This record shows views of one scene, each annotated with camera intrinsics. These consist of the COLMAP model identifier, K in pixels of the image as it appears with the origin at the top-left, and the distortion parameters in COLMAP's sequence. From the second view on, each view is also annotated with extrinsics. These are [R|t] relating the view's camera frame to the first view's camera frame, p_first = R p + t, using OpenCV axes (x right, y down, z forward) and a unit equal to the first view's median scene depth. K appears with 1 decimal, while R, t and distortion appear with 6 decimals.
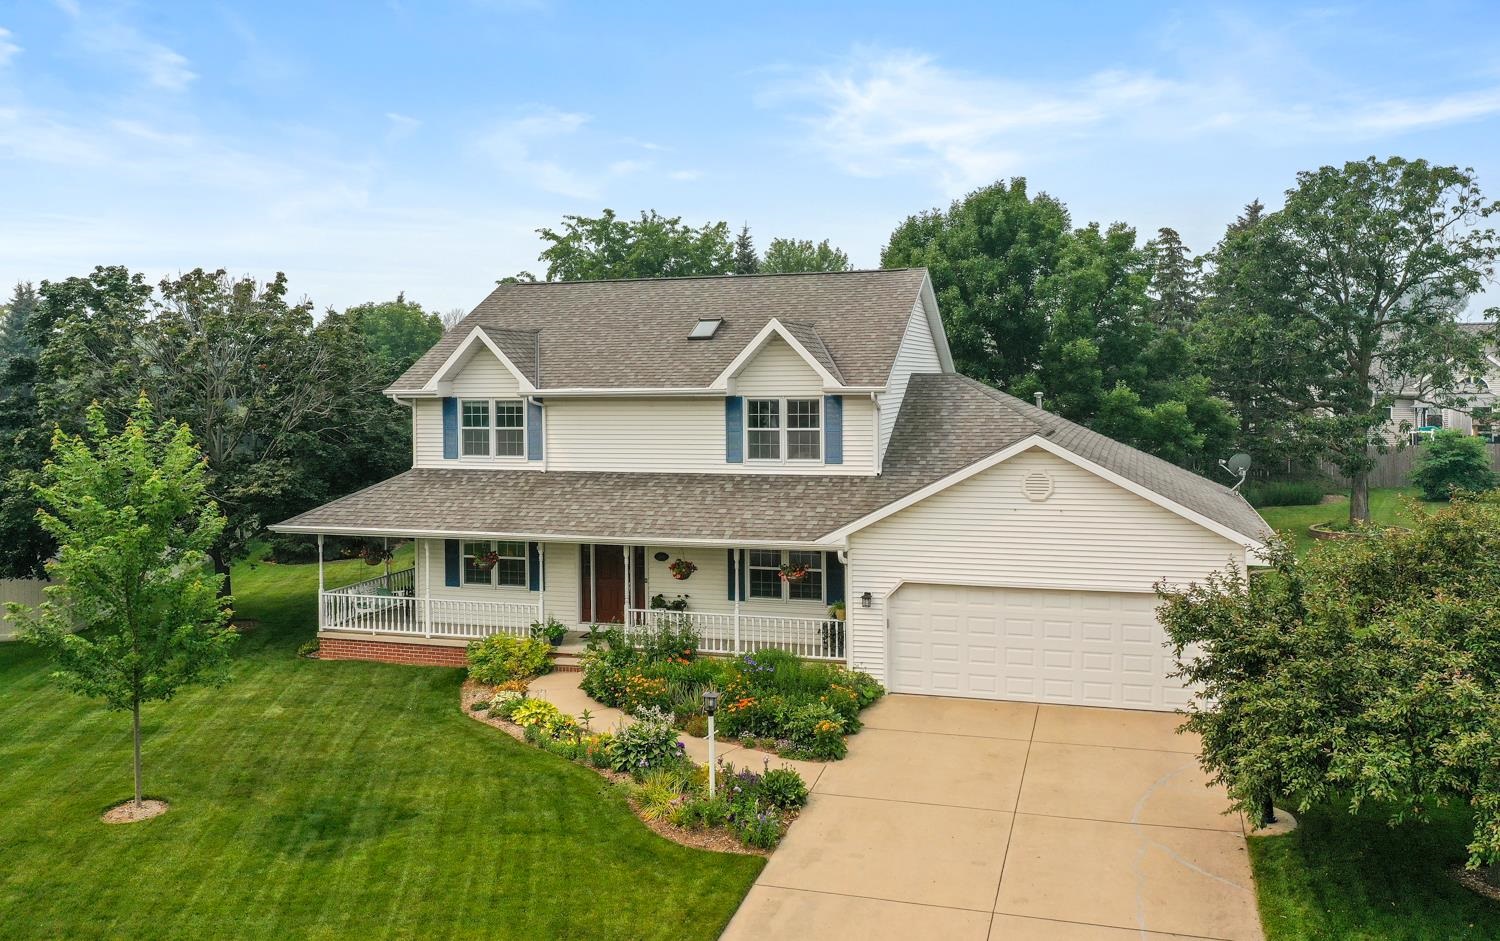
lens RADIAL K [[1299.6, 0, 712.1], [0, 1299.6, 387.4], [0, 0, 1]] dist [0.027990, -0.000528]
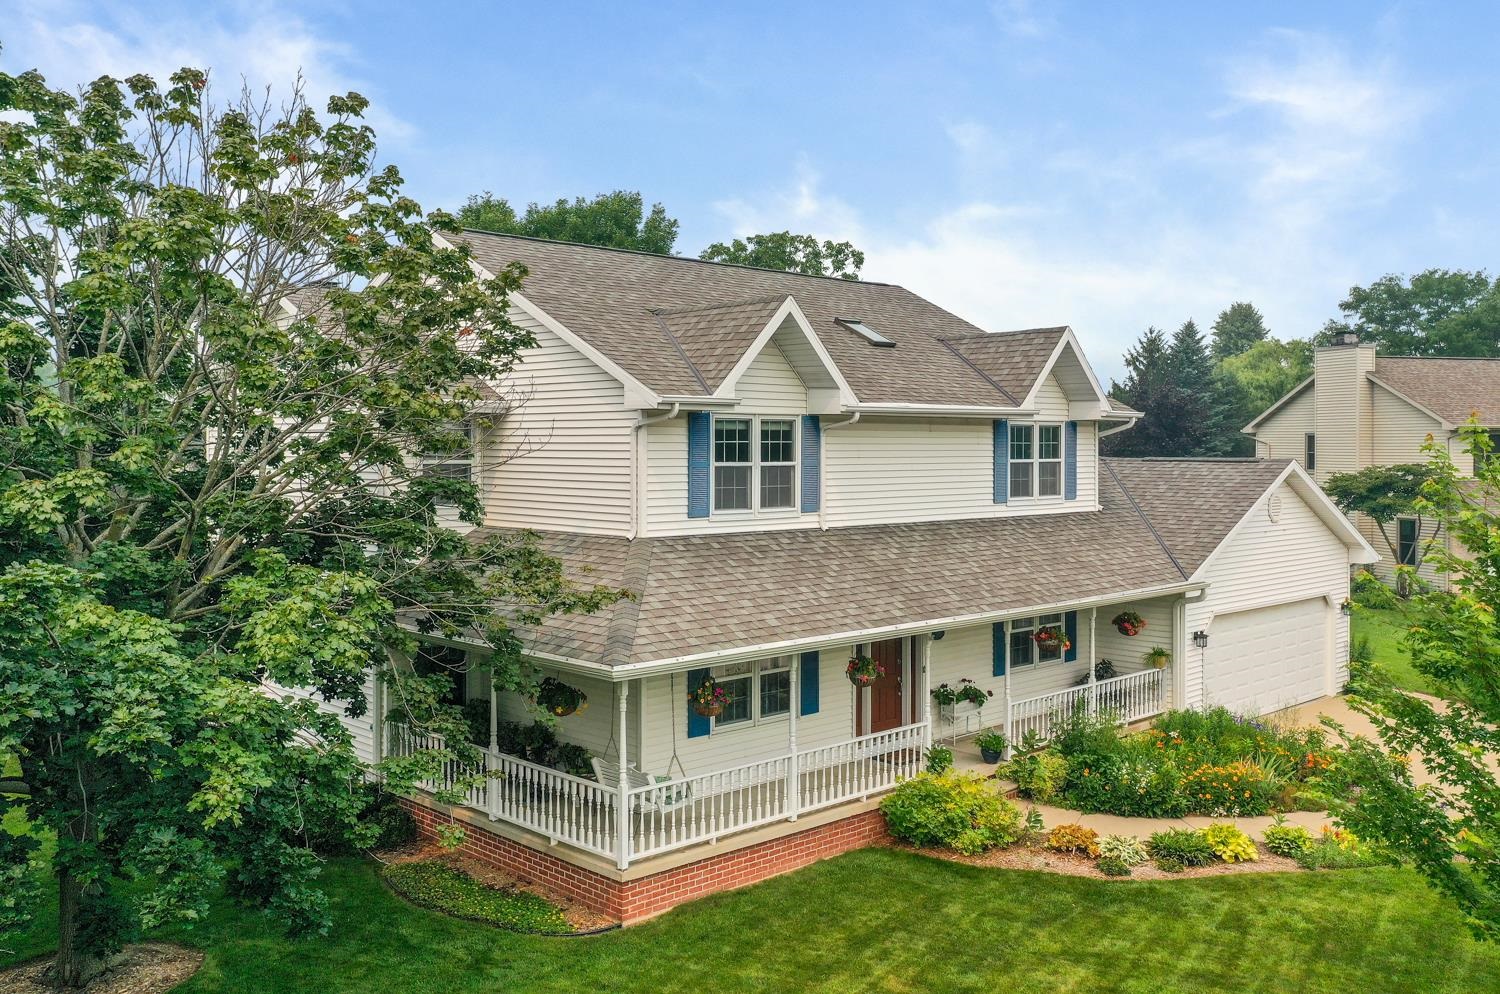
lens RADIAL K [[1235.9, 0, 750.0], [0, 1235.9, 497.0], [0, 0, 1]] dist [0.024617, -0.002633]
pose [[0.459603, -0.024543, 0.887785, -0.790975], [0.001206, 0.999634, 0.027010, 0.036041], [-0.888123, -0.011343, 0.459465, 0.853540]]
